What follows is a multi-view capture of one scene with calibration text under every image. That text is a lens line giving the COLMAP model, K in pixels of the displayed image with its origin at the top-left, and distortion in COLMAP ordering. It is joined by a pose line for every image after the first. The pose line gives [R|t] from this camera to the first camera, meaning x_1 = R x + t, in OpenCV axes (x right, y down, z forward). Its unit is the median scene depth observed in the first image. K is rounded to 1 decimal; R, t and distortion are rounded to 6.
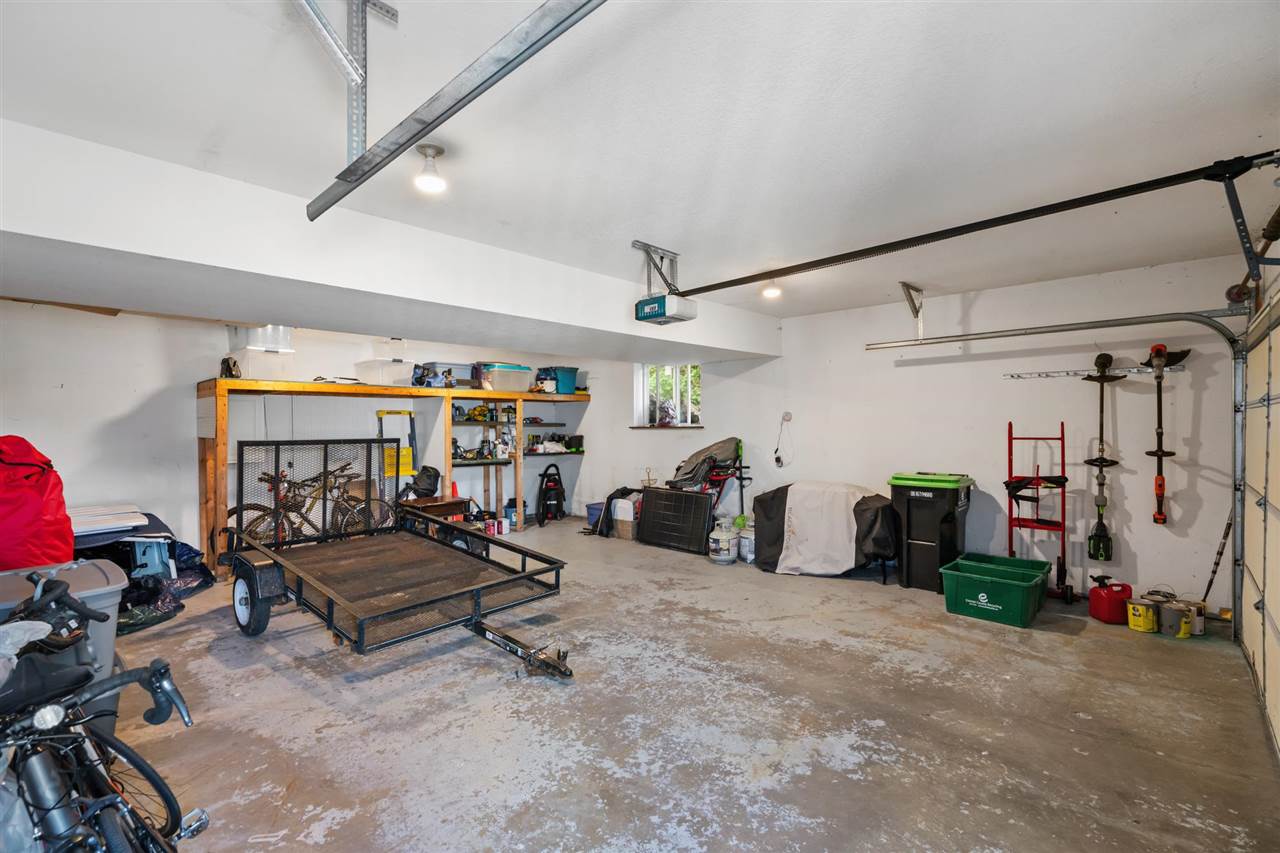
lens RADIAL K [[575.5, 0, 640.4], [0, 575.5, 428.5], [0, 0, 1]] dist [-0.005412, 0.000004]
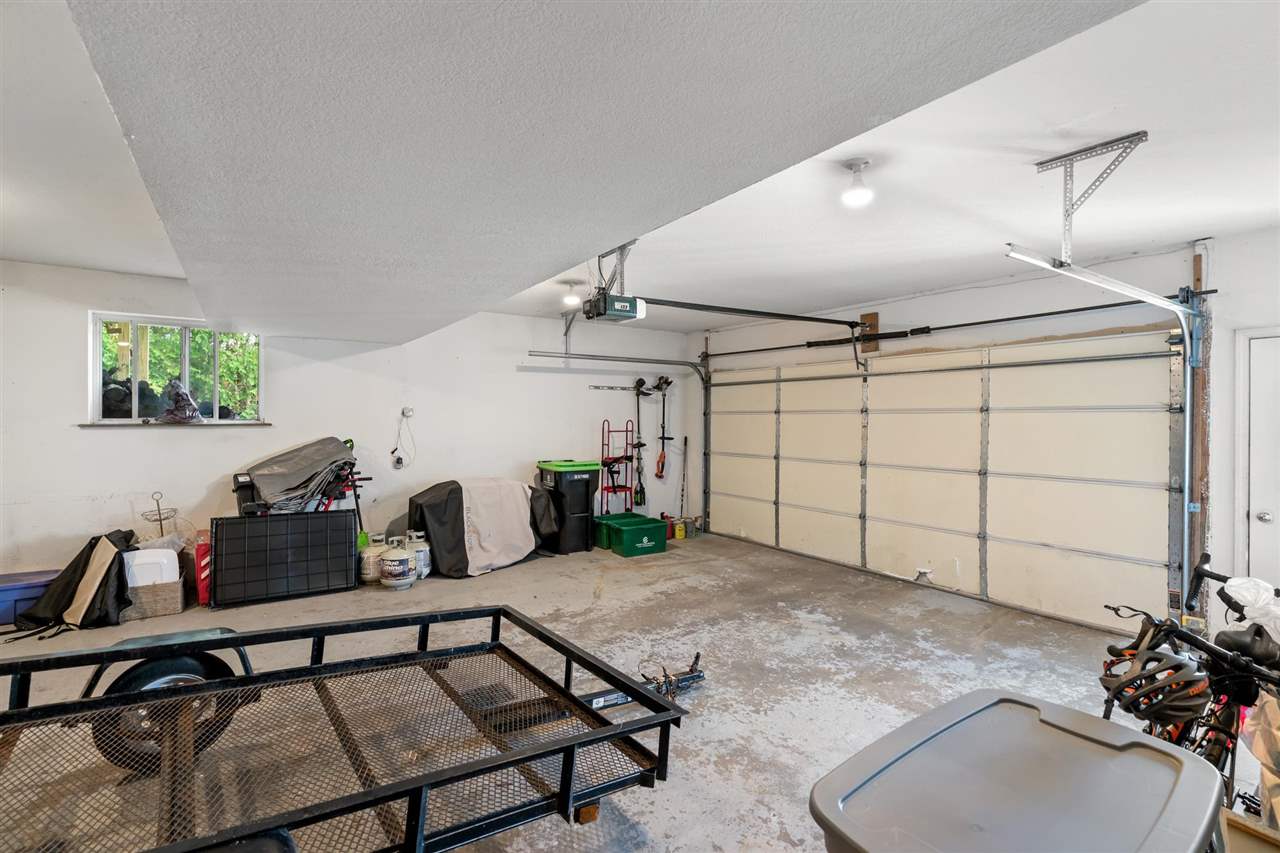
lens RADIAL K [[593.4, 0, 640.4], [0, 593.4, 420.3], [0, 0, 1]] dist [-0.010297, 0.000120]
pose [[0.212248, 0.001066, 0.977215, -0.999496], [0.002489, 0.999996, -0.001631, -0.009901], [-0.977213, 0.002778, 0.212244, 0.770671]]
